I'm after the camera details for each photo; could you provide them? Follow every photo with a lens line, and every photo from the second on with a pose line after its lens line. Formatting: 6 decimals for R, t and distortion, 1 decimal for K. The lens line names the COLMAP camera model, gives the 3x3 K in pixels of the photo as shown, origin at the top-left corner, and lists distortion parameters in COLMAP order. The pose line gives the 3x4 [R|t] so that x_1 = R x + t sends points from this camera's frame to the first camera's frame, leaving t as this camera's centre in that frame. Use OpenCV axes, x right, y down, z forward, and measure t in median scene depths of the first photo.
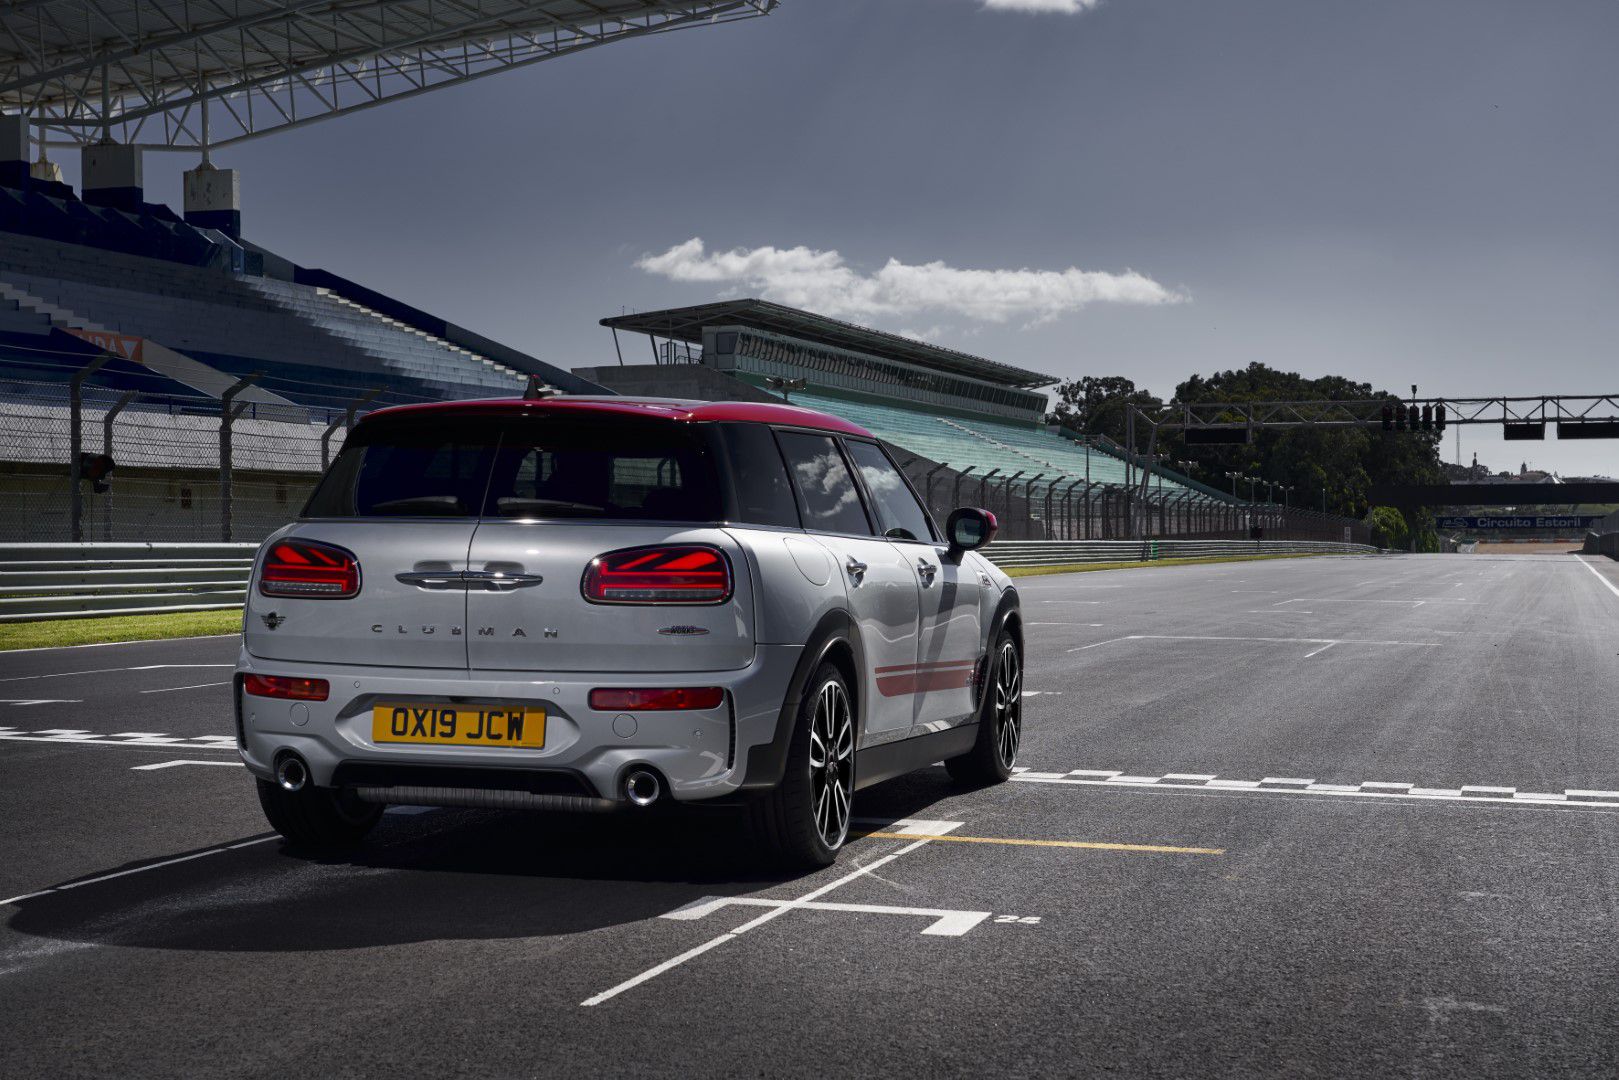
lens RADIAL K [[2473.3, 0, 809.5], [0, 2473.3, 540.0], [0, 0, 1]] dist [0.011172, -0.058656]
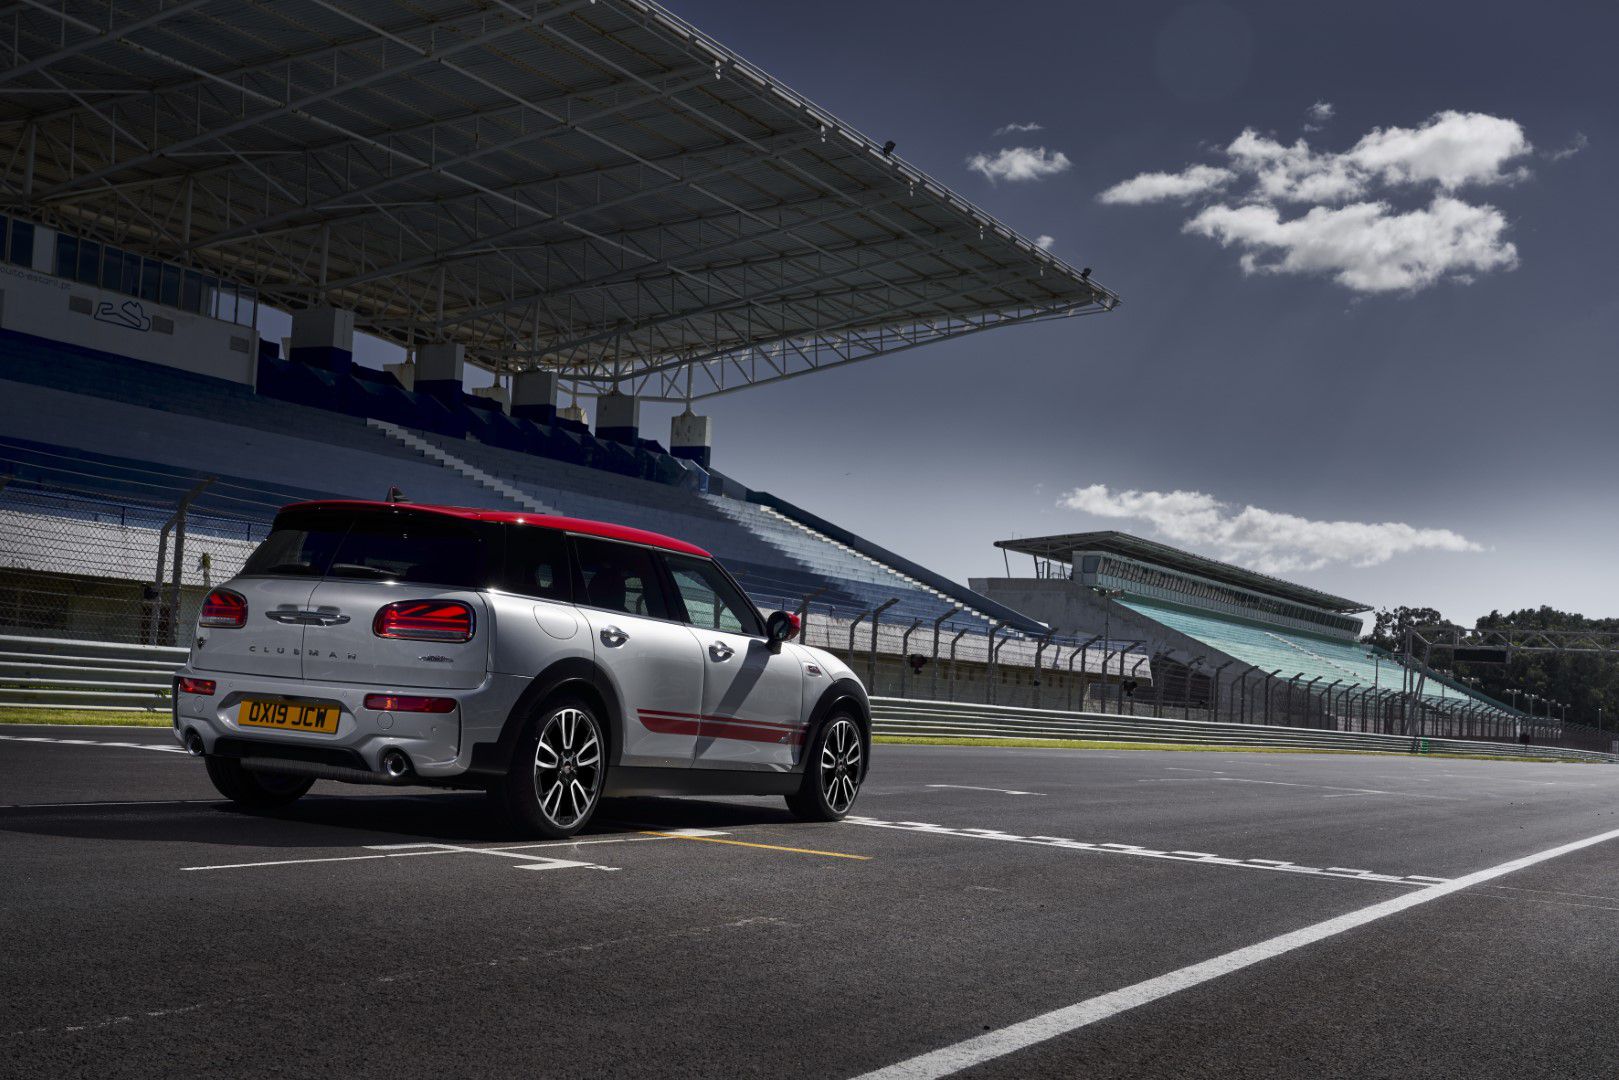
lens RADIAL K [[1922.8, 0, 809.5], [0, 1922.8, 540.0], [0, 0, 1]] dist [0.009879, 0.002528]
pose [[0.978318, 0.041815, -0.202842, 0.038437], [-0.060504, 0.994385, -0.086822, 0.005140], [0.198073, 0.097212, 0.975355, -0.005978]]
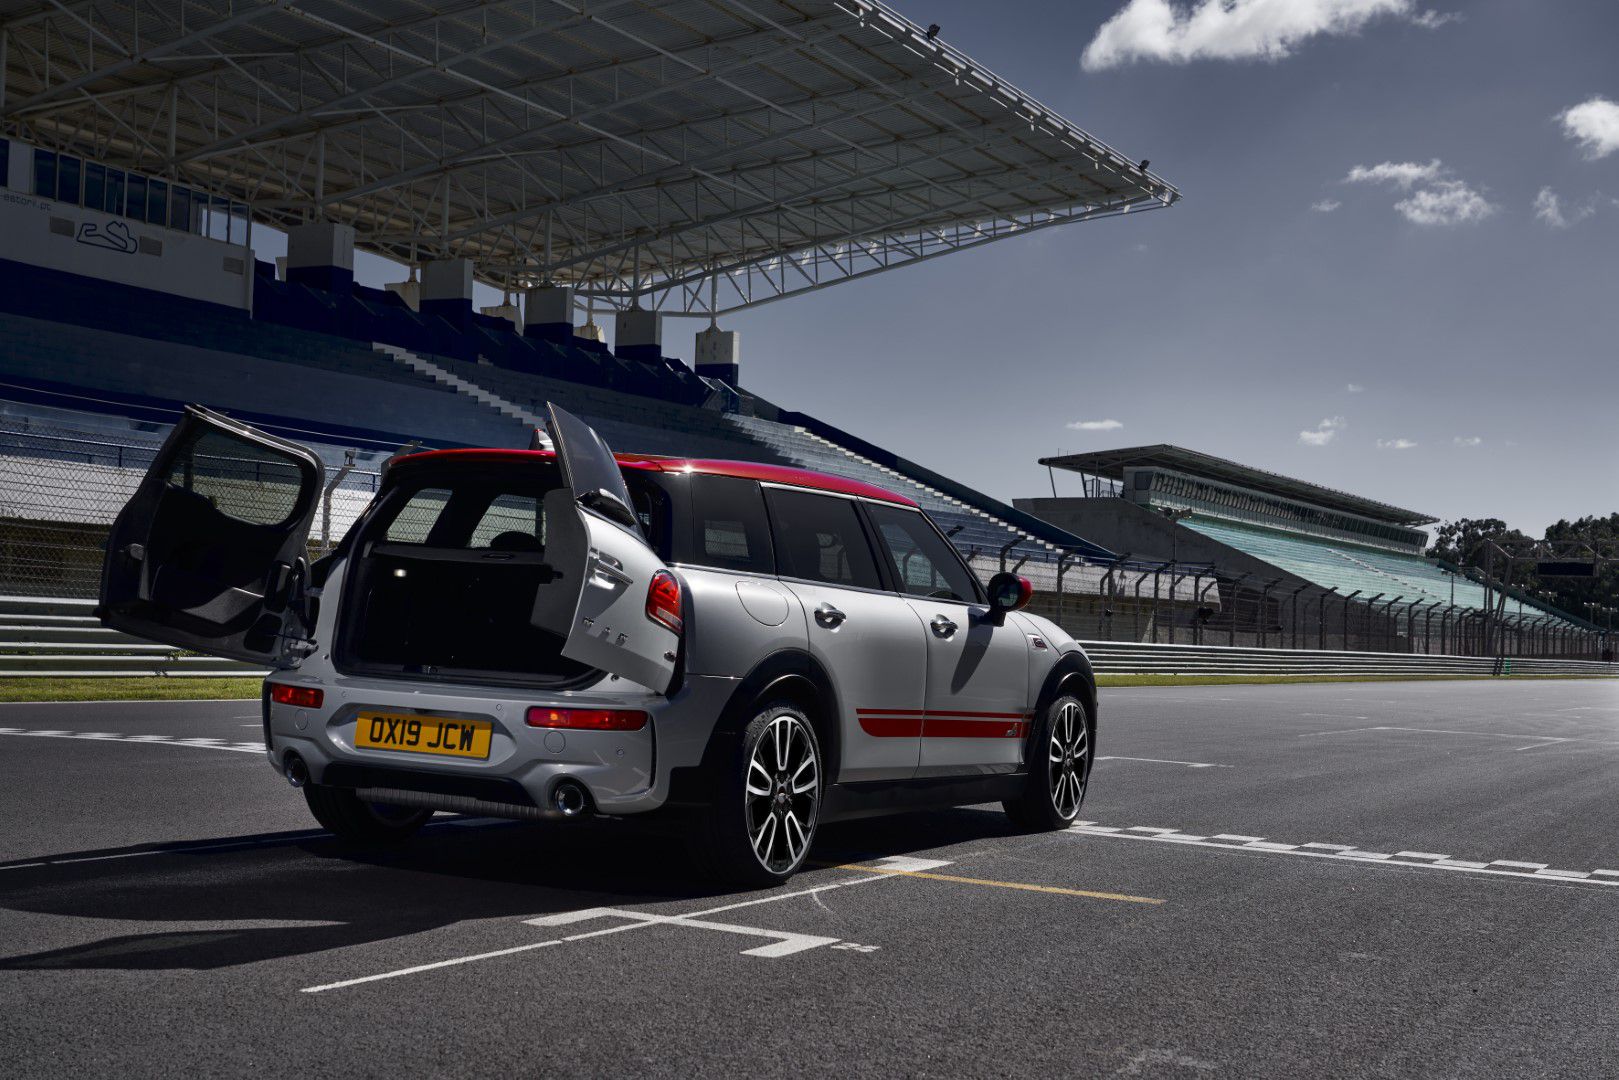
lens RADIAL K [[2027.6, 0, 809.5], [0, 2027.6, 540.0], [0, 0, 1]] dist [-0.017456, -0.009793]
pose [[0.977565, 0.027022, -0.208892, 0.021582], [-0.037693, 0.998171, -0.047273, 0.002358], [0.207233, 0.054086, 0.976795, 0.013868]]
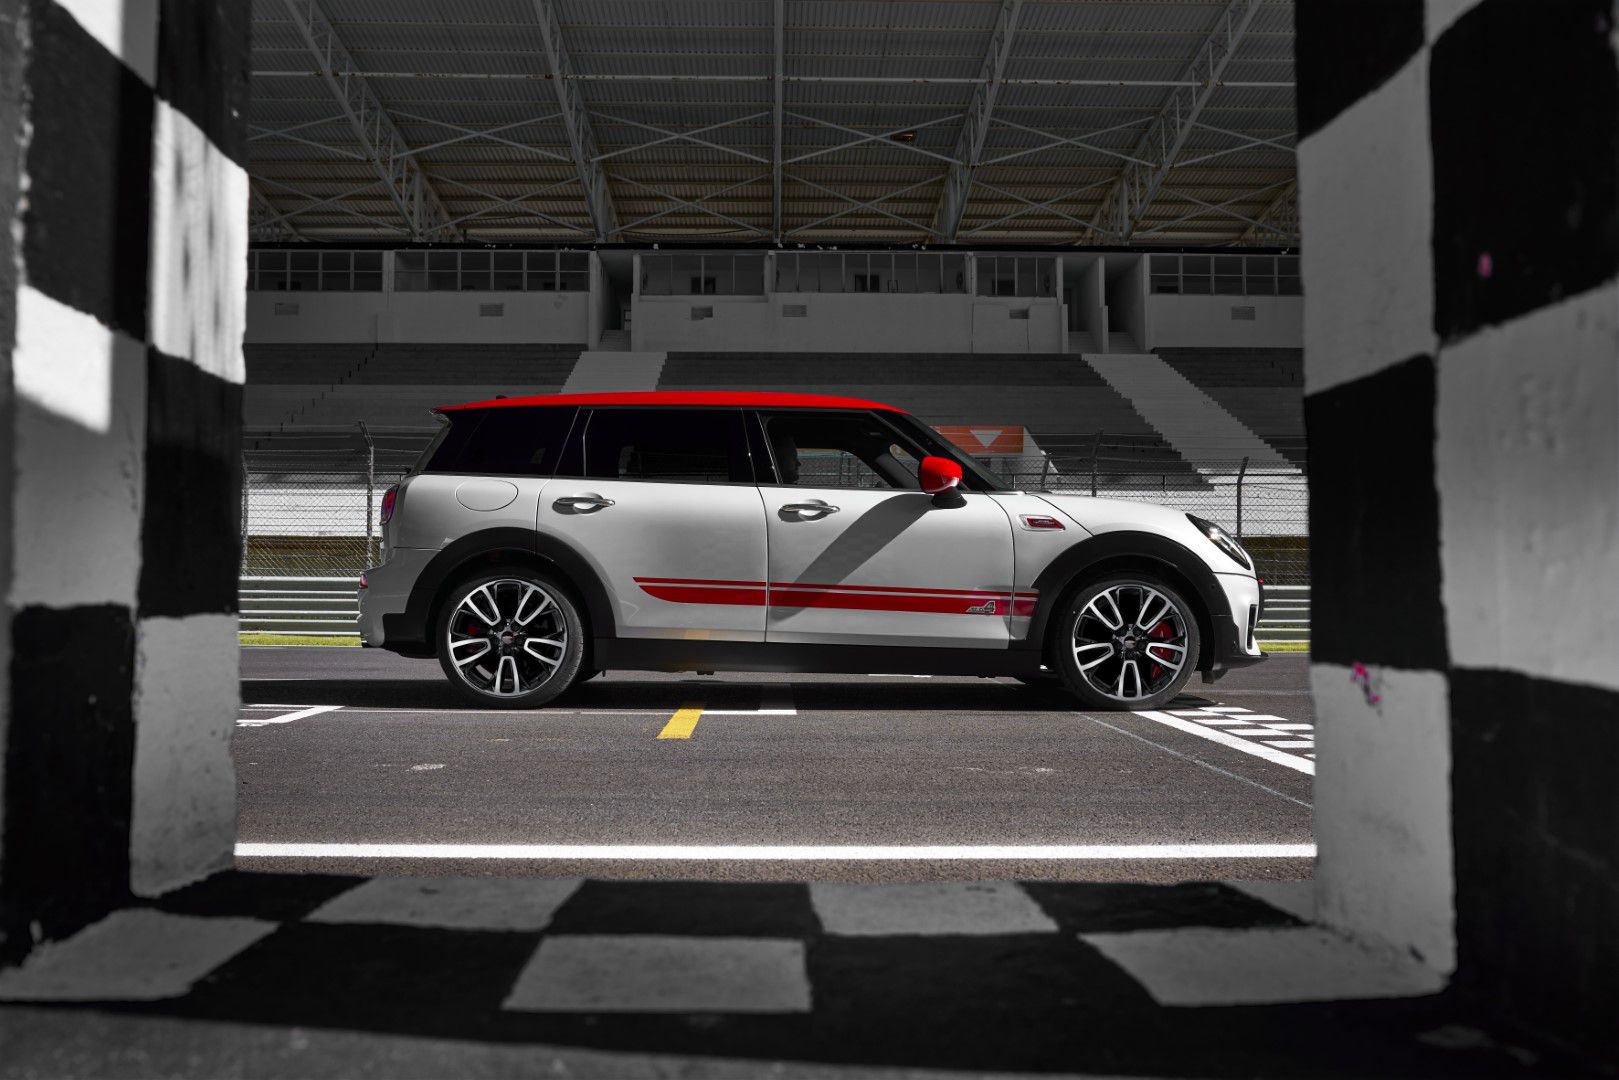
lens RADIAL K [[1408.5, 0, 809.5], [0, 1408.5, 540.0], [0, 0, 1]] dist [-0.009448, -0.002584]
pose [[0.327102, -0.041544, -0.944075, 0.088522], [-0.005983, 0.998922, -0.046030, 0.007459], [0.944970, 0.020705, 0.326501, 0.094826]]
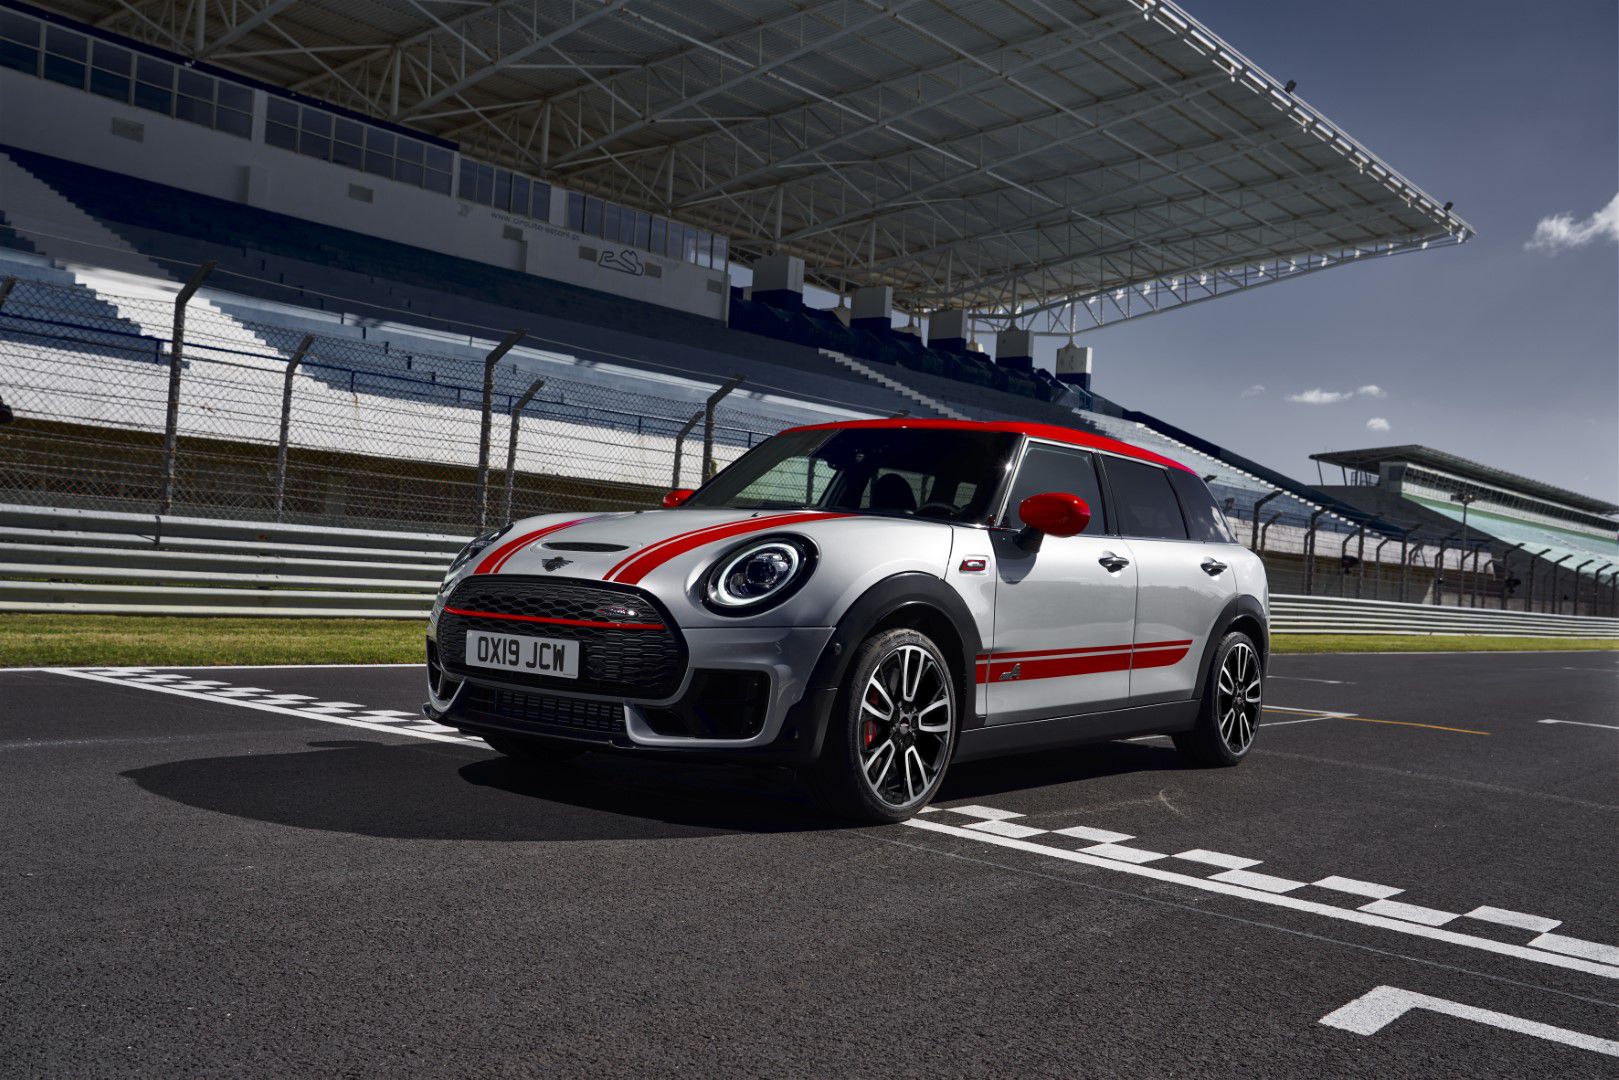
lens RADIAL K [[1422.0, 0, 809.5], [0, 1422.0, 540.0], [0, 0, 1]] dist [-0.000422, 0.000561]
pose [[0.920462, 0.057807, -0.386534, -0.039013], [-0.070224, 0.997368, -0.018068, 0.002255], [0.384472, 0.043775, 0.922098, 0.099481]]
